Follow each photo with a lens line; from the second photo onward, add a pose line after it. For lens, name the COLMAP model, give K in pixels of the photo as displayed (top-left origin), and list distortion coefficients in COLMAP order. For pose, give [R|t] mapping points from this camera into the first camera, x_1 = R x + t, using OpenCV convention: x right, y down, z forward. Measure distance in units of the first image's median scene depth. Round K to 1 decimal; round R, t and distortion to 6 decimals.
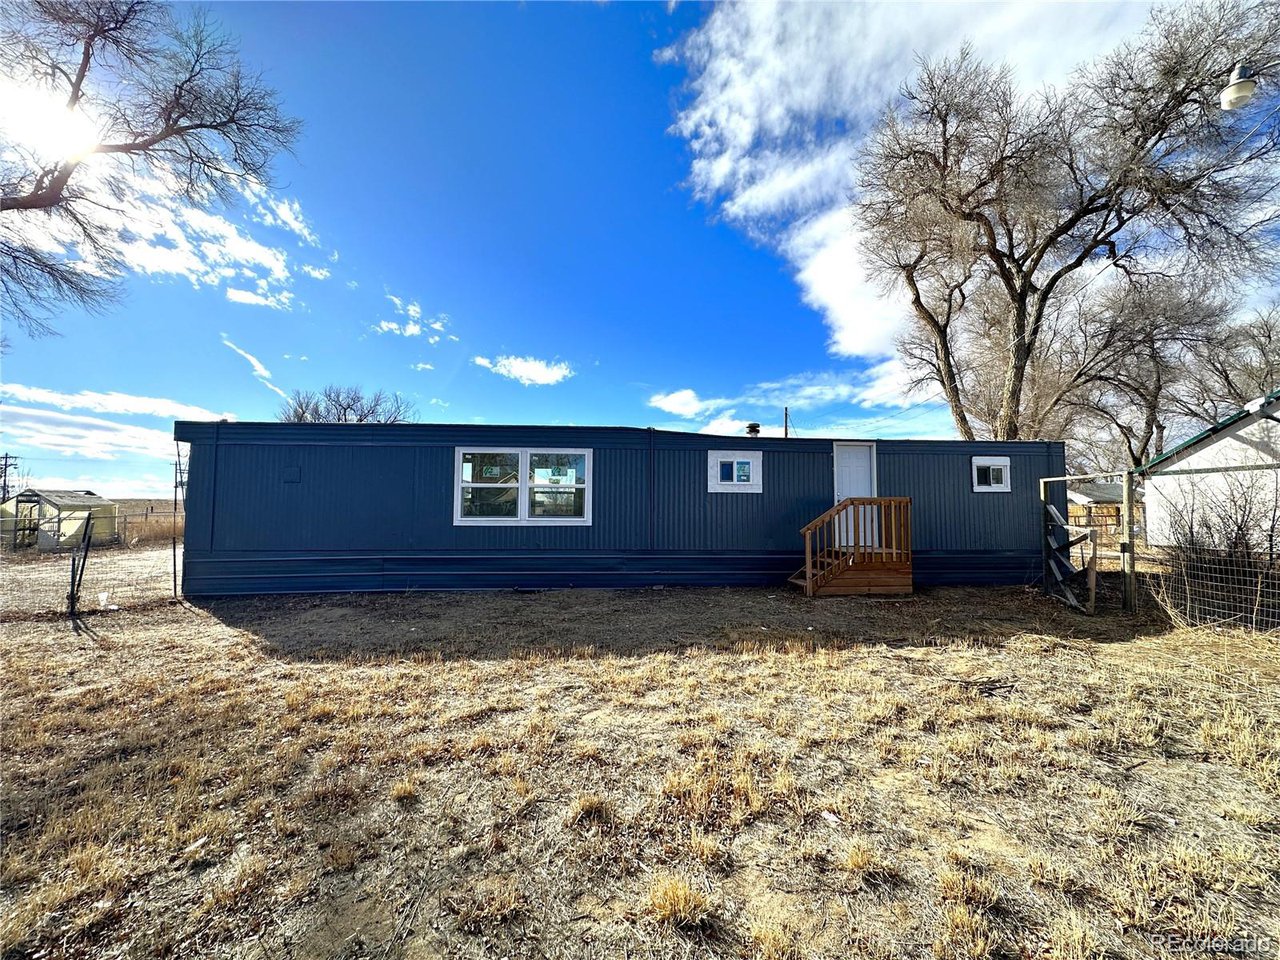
lens RADIAL K [[506.4, 0, 637.1], [0, 506.4, 475.8], [0, 0, 1]] dist [-0.002575, 0.000189]
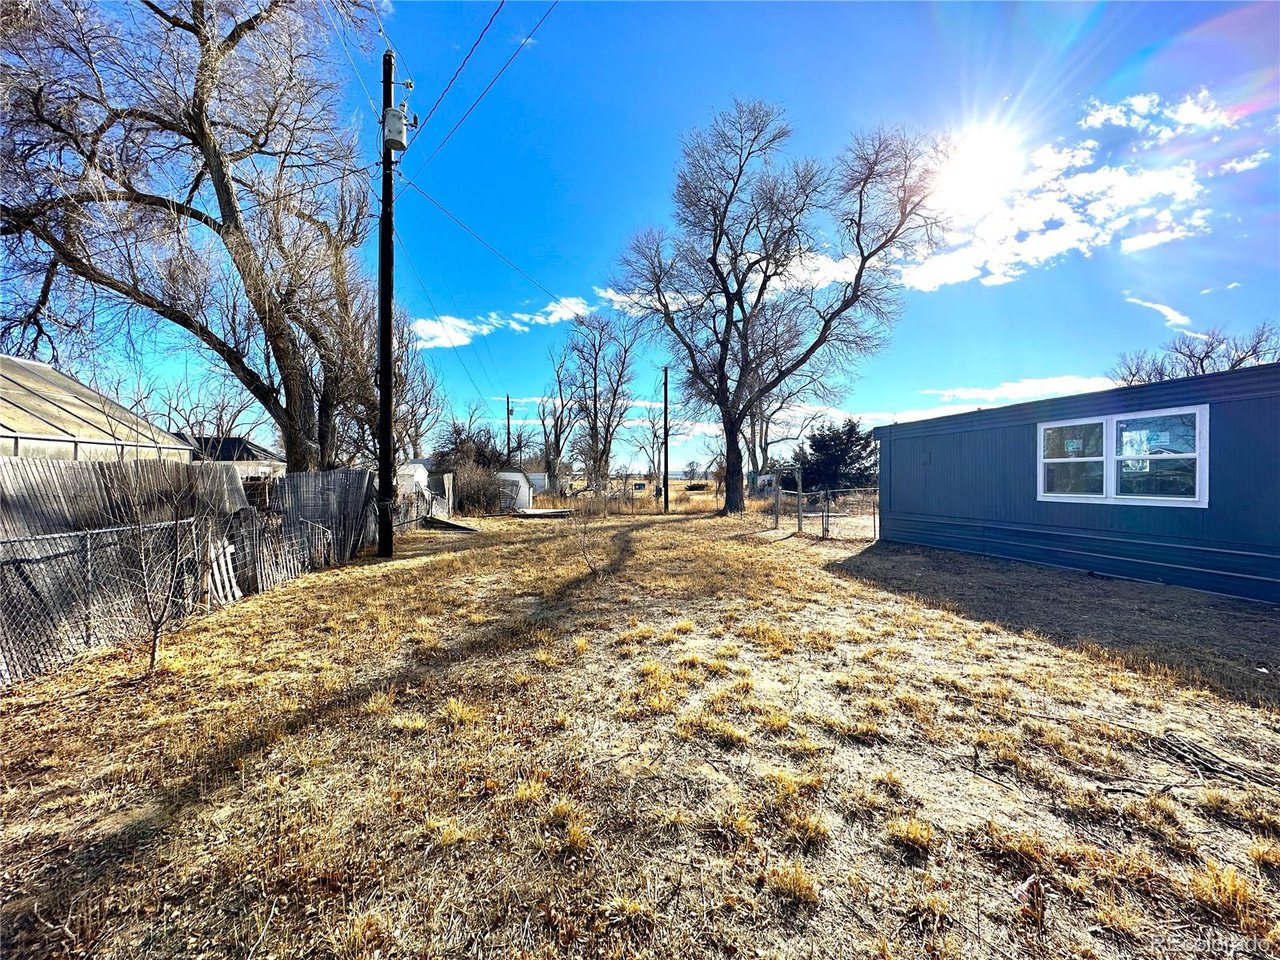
lens RADIAL K [[506.4, 0, 630.4], [0, 506.4, 484.0], [0, 0, 1]] dist [-0.002575, 0.000189]
pose [[0.106414, 0.001795, -0.994320, 0.556658], [0.064984, 0.997848, 0.008756, 0.001758], [0.992196, -0.065547, 0.106068, 0.081146]]
